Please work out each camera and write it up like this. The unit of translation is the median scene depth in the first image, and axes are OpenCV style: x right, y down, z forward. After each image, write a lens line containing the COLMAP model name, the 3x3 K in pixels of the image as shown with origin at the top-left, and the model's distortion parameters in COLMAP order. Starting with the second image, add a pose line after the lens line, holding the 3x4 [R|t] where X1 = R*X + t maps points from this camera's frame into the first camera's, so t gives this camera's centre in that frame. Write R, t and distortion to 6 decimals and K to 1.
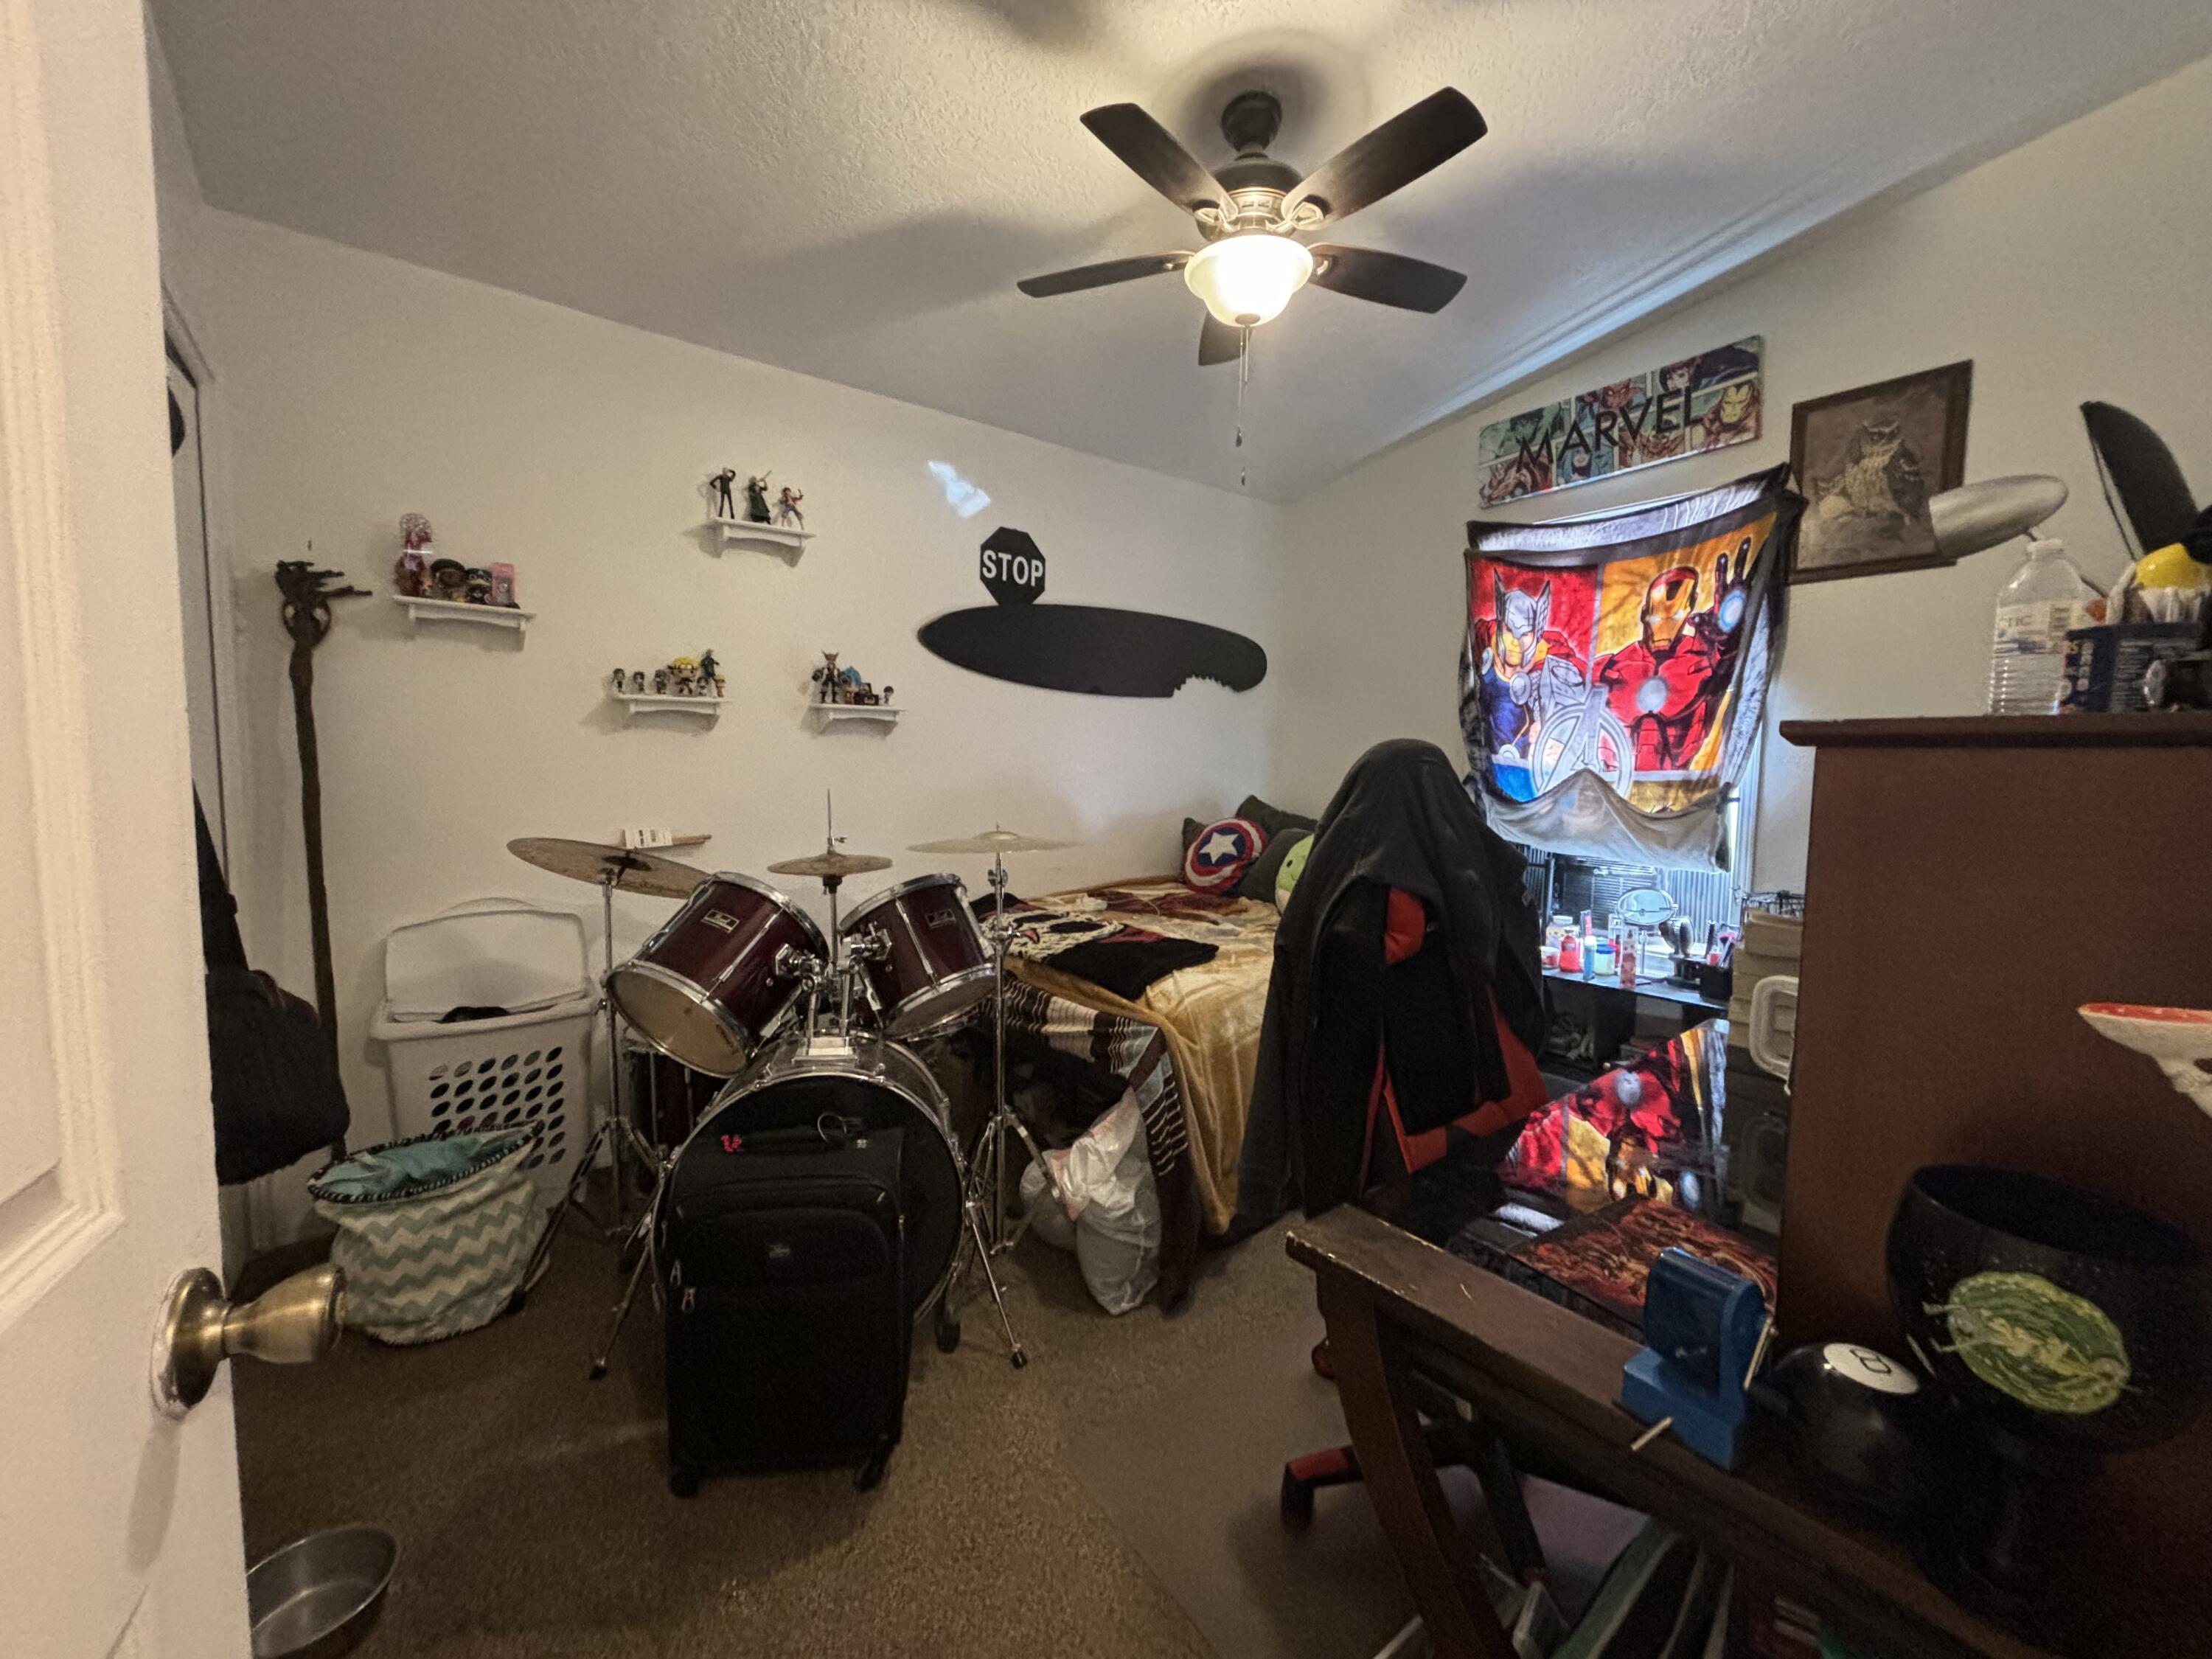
lens RADIAL K [[885.4, 0, 1106.0], [0, 885.4, 829.5], [0, 0, 1]] dist [-0.000551, 0.000194]
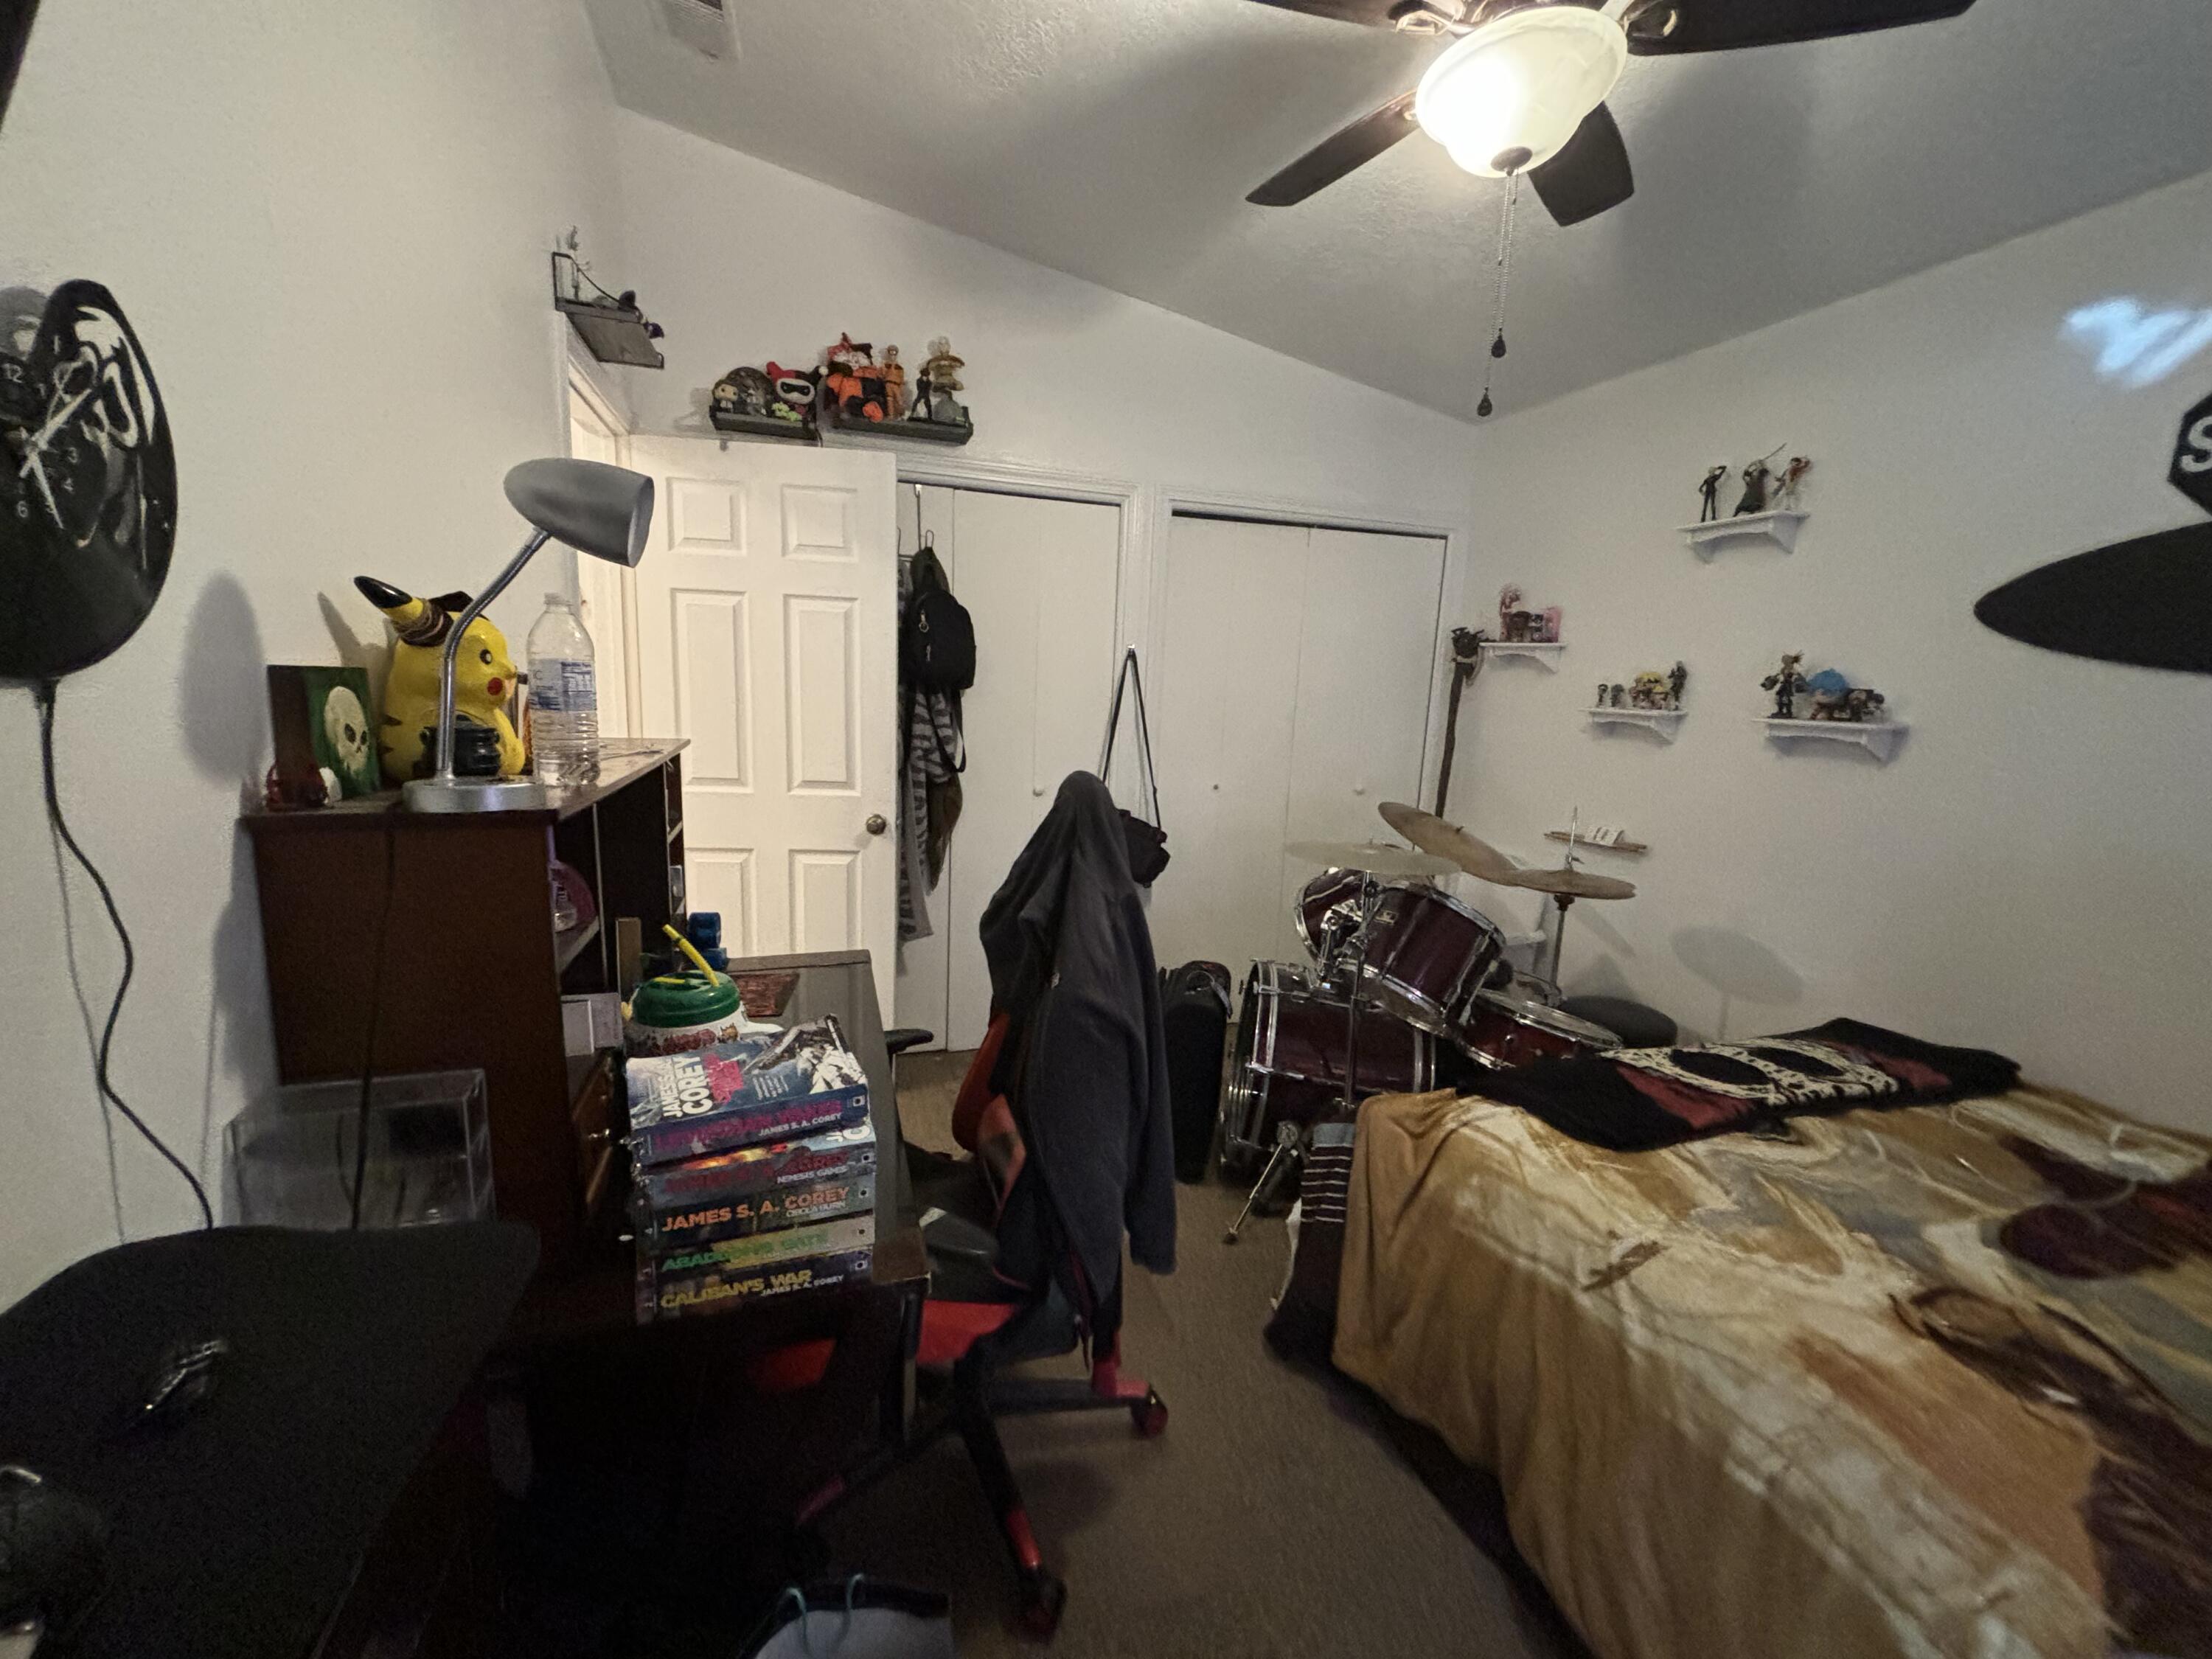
lens RADIAL K [[885.4, 0, 1106.0], [0, 885.4, 829.5], [0, 0, 1]] dist [-0.000551, 0.000194]
pose [[-0.253710, 0.137851, -0.957407, 0.687233], [-0.117173, 0.978124, 0.171884, -0.115809], [0.960157, 0.155791, -0.232008, 0.652147]]
